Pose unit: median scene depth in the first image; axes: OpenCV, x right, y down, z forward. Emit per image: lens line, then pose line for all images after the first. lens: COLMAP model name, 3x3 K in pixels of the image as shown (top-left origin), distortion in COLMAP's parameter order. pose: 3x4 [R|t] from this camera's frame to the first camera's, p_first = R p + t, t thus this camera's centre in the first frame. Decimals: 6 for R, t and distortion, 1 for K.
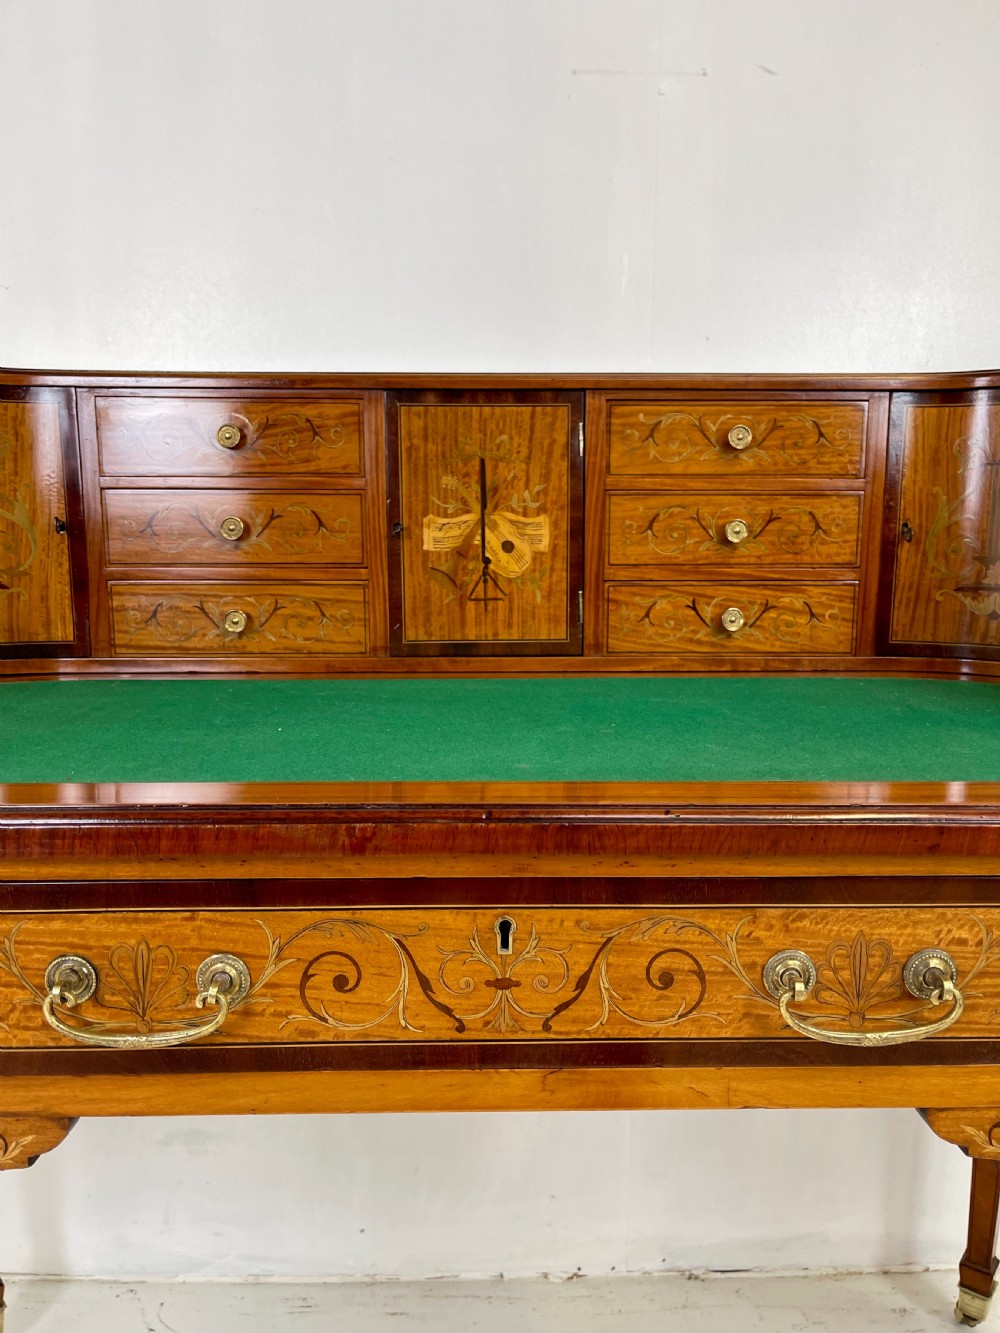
lens RADIAL K [[1024.3, 0, 500.0], [0, 1024.3, 666.5], [0, 0, 1]] dist [0.069772, -0.102174]
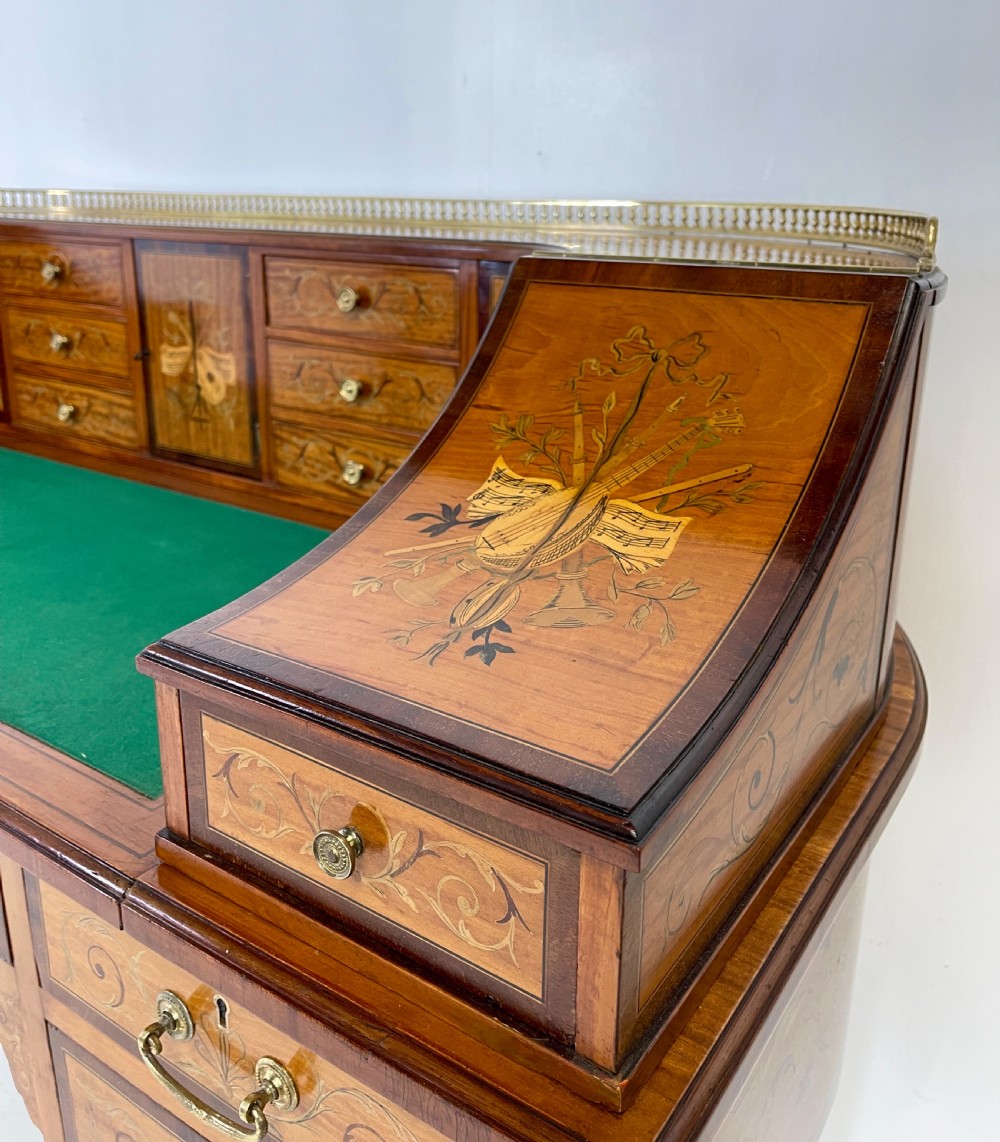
lens RADIAL K [[1018.5, 0, 498.5], [0, 1018.5, 482.1], [0, 0, 1]] dist [0.068305, -0.120624]
pose [[0.814896, 0.169867, -0.554156, 0.928091], [-0.090737, 0.981689, 0.167490, -0.224050], [0.572460, -0.086204, 0.815388, 0.241463]]
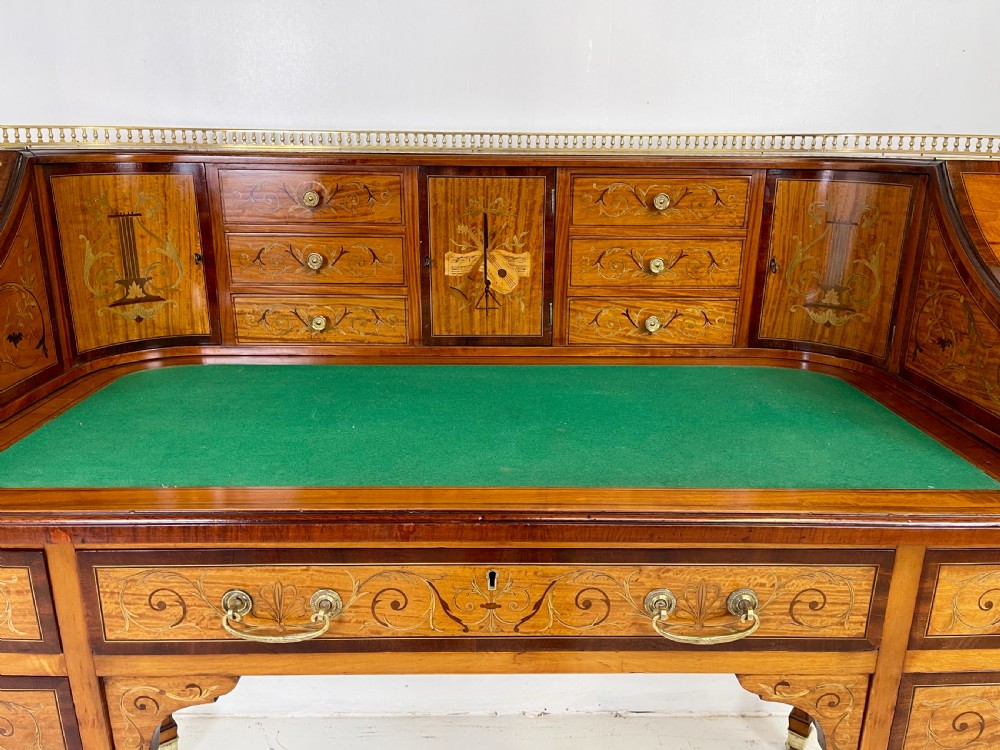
lens RADIAL K [[768.4, 0, 504.3], [0, 768.4, 360.9], [0, 0, 1]] dist [0.069772, -0.102174]
pose [[0.999950, 0.009918, 0.000862, 0.011004], [-0.009937, 0.989182, 0.146357, -0.154529], [0.000599, -0.146358, 0.989231, -0.111374]]
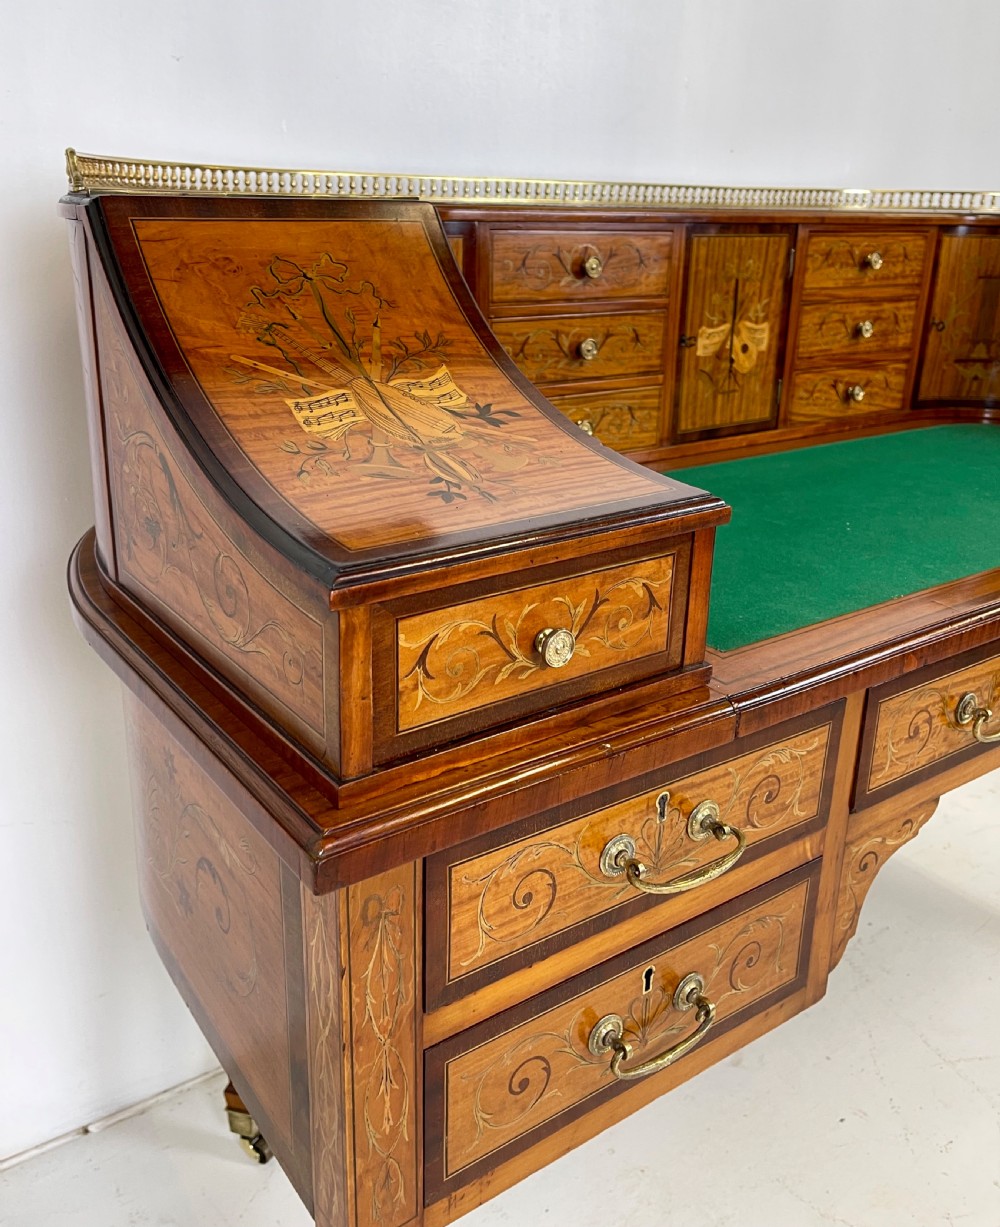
lens RADIAL K [[1052.7, 0, 462.3], [0, 1052.7, 541.9], [0, 0, 1]] dist [0.011459, -0.007476]
pose [[0.842498, -0.151332, 0.517006, -0.995272], [0.058252, 0.979696, 0.191841, -0.153586], [-0.535541, -0.131509, 0.834207, 0.073024]]
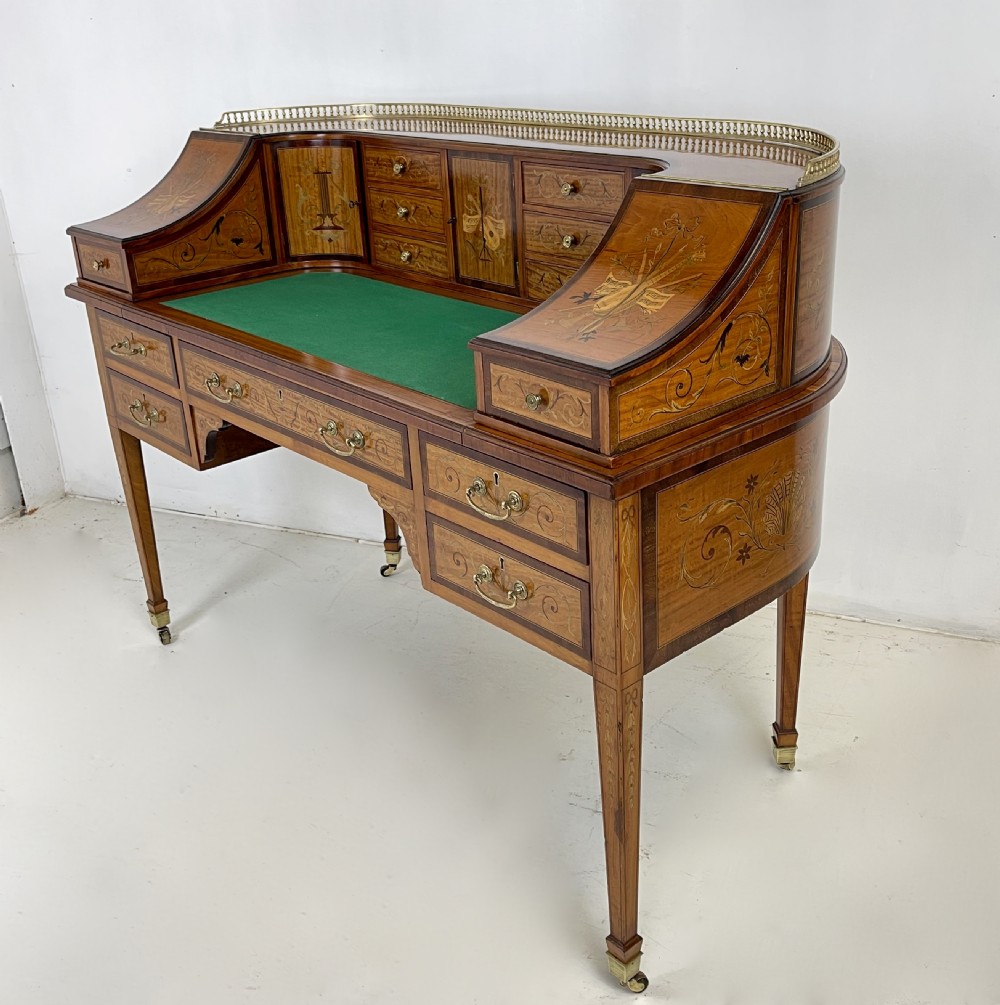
lens RADIAL K [[1164.3, 0, 500.0], [0, 1164.3, 502.5], [0, 0, 1]] dist [0.121801, -0.347702]
pose [[0.642544, 0.278122, -0.713993, 1.742370], [-0.052663, 0.945628, 0.320958, -0.349141], [0.764437, -0.168628, 0.622254, -0.448809]]
